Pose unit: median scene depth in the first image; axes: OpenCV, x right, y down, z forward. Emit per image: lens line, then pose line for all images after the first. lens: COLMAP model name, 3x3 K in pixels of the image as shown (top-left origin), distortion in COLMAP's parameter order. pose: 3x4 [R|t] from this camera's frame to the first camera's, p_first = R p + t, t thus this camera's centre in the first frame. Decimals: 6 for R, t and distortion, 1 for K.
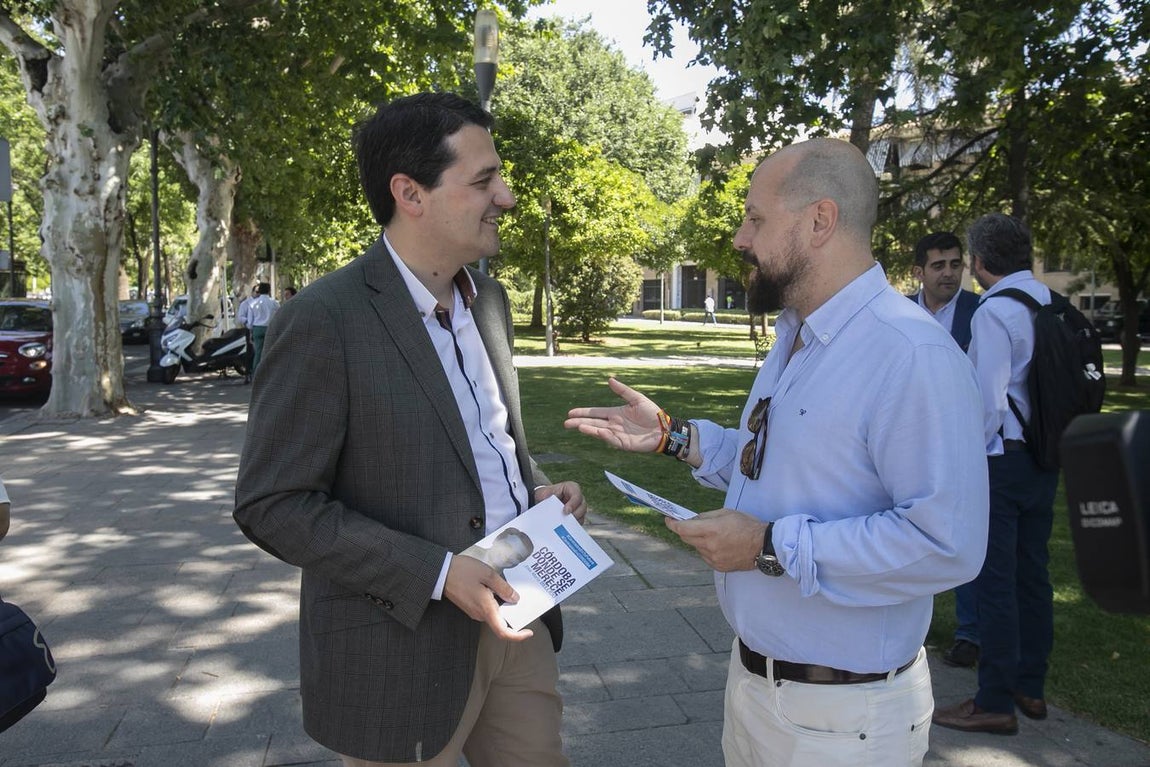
lens RADIAL K [[924.9, 0, 542.0], [0, 924.9, 376.7], [0, 0, 1]] dist [0.051350, 0.016095]
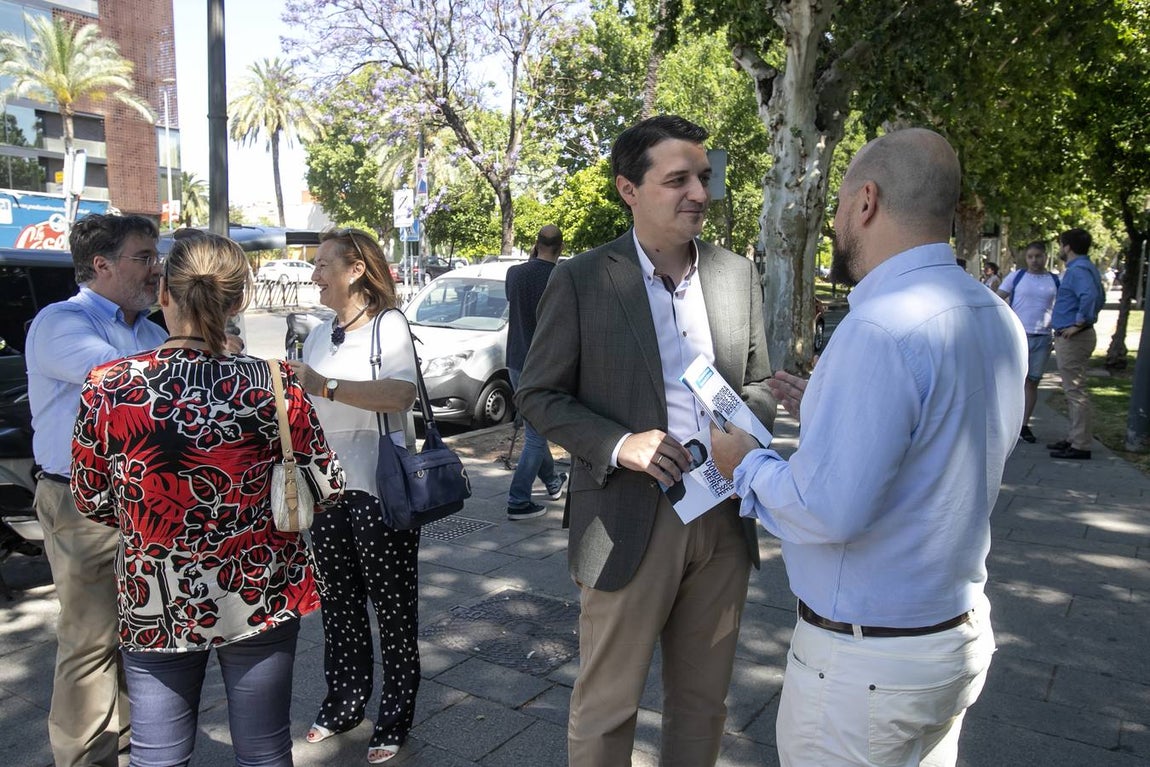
lens RADIAL K [[924.9, 0, 558.8], [0, 924.9, 369.6], [0, 0, 1]] dist [0.051350, 0.016095]
pose [[0.685605, 0.080523, -0.723507, 0.176428], [-0.069849, 0.996555, 0.044722, 0.003234], [0.724615, 0.019874, 0.688867, -0.014498]]
